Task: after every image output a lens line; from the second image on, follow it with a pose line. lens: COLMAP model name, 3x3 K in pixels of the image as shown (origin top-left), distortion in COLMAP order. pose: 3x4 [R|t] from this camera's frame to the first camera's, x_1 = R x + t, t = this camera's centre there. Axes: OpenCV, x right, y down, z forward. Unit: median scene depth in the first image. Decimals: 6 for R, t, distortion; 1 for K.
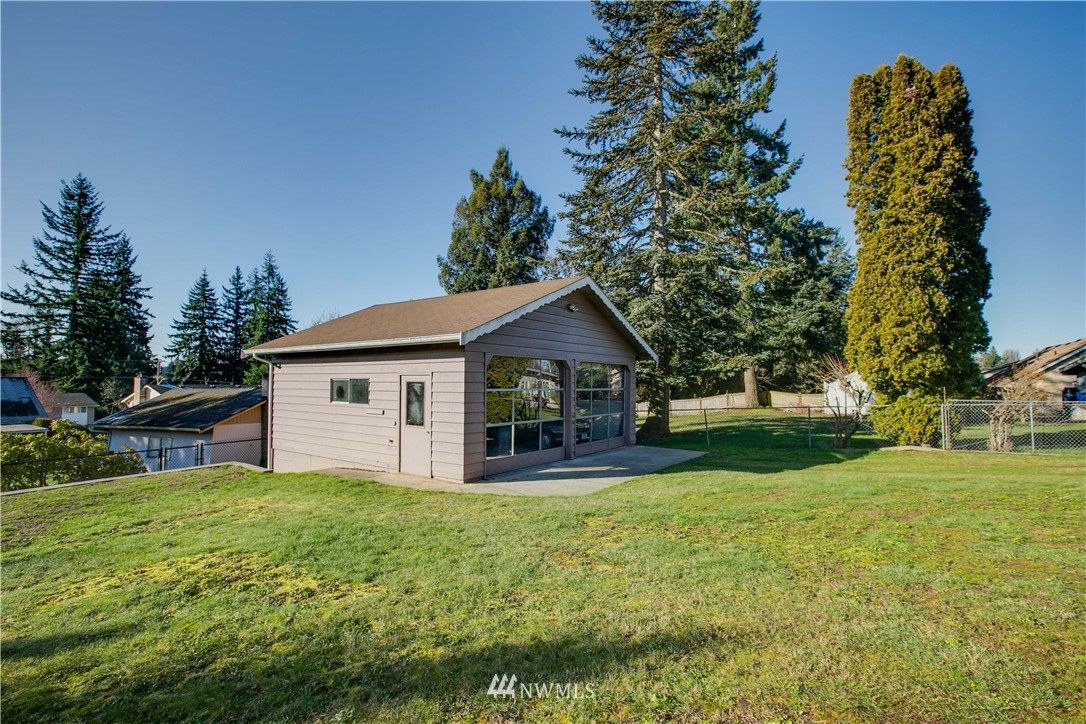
lens RADIAL K [[493.6, 0, 565.9], [0, 493.6, 359.2], [0, 0, 1]] dist [-0.032068, 0.009492]
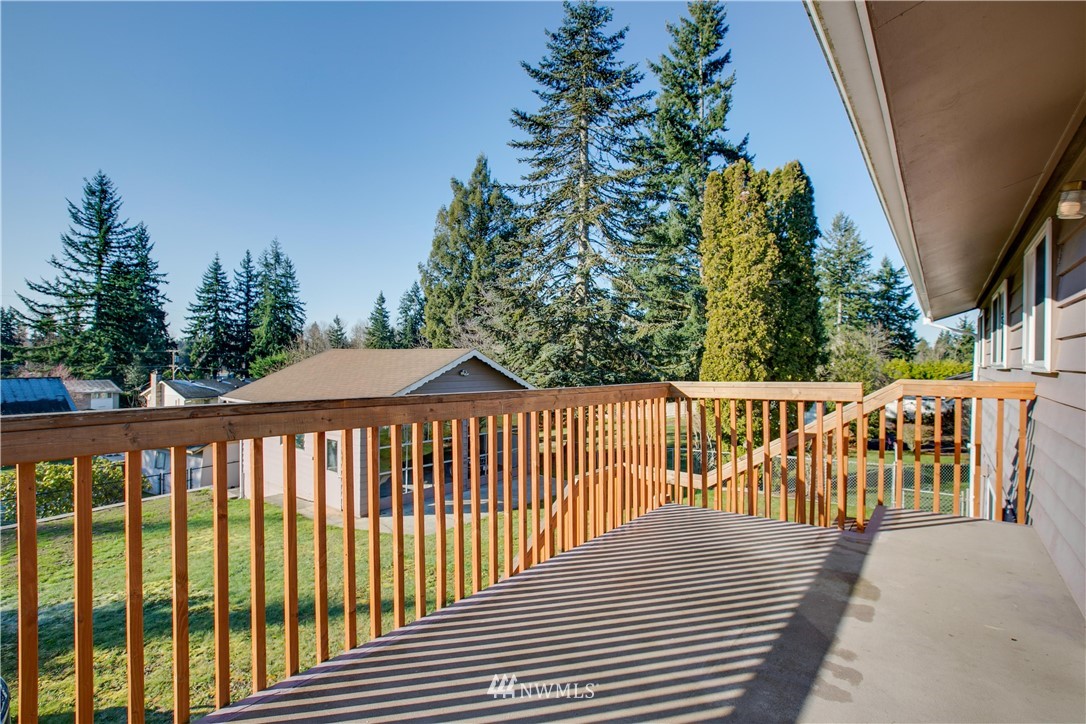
lens RADIAL K [[493.6, 0, 532.3], [0, 493.6, 366.5], [0, 0, 1]] dist [-0.032068, 0.009492]
pose [[0.997699, 0.010395, -0.067000, 0.071822], [-0.007305, 0.998905, 0.046208, -0.047901], [0.067407, -0.045613, 0.996682, -0.065002]]
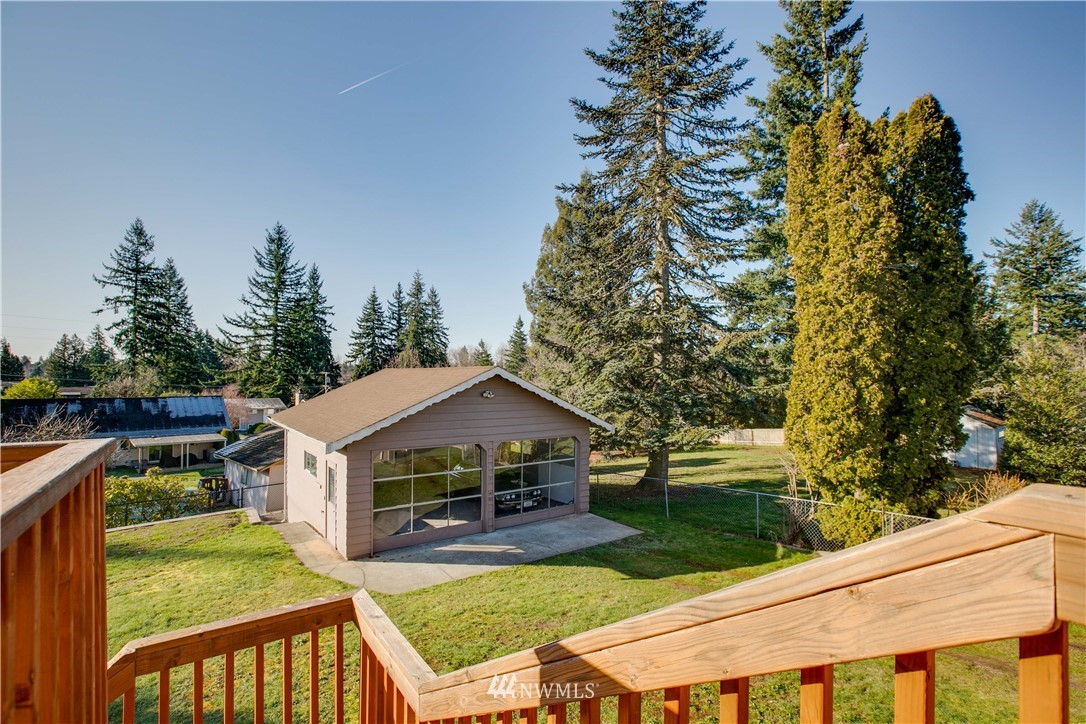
lens RADIAL K [[487.8, 0, 535.3], [0, 487.8, 368.8], [0, 0, 1]] dist [-0.028281, 0.006855]
pose [[0.950018, -0.002546, -0.312185, 0.119217], [0.006404, 0.999915, 0.011331, -0.045607], [0.312130, -0.012764, 0.949954, 0.004190]]
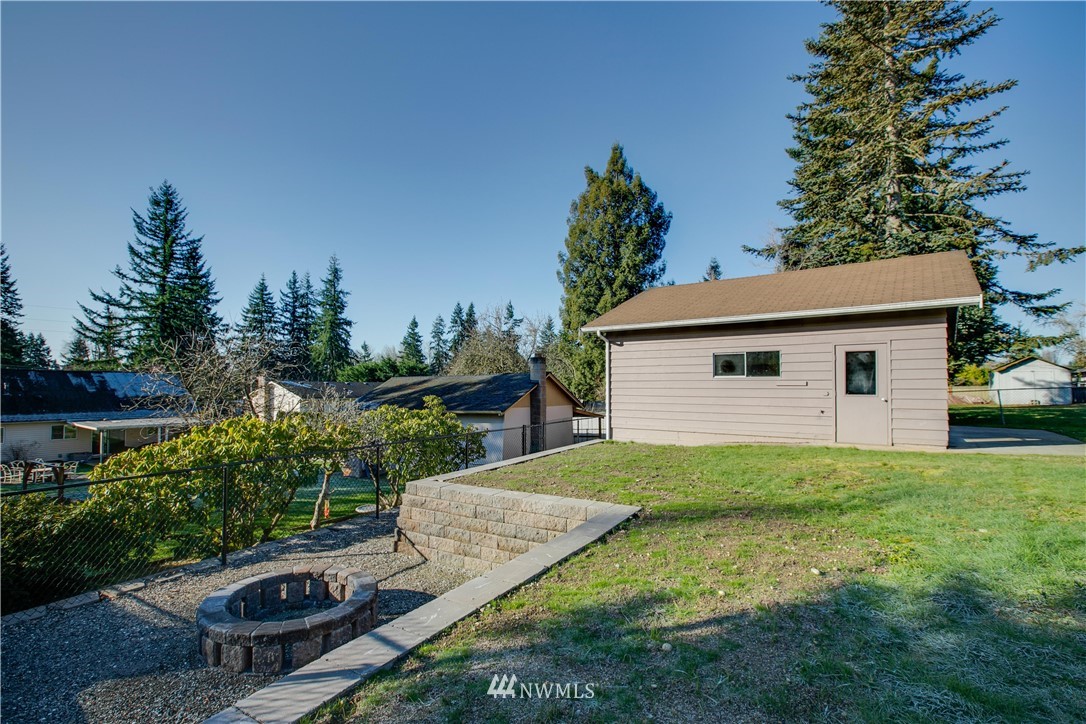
lens RADIAL K [[487.8, 0, 600.5], [0, 487.8, 365.8], [0, 0, 1]] dist [-0.028281, 0.006855]
pose [[0.999410, -0.002470, -0.034269, -0.173312], [0.002891, 0.999921, 0.012226, 0.013558], [0.034236, -0.012318, 0.999338, 0.000510]]
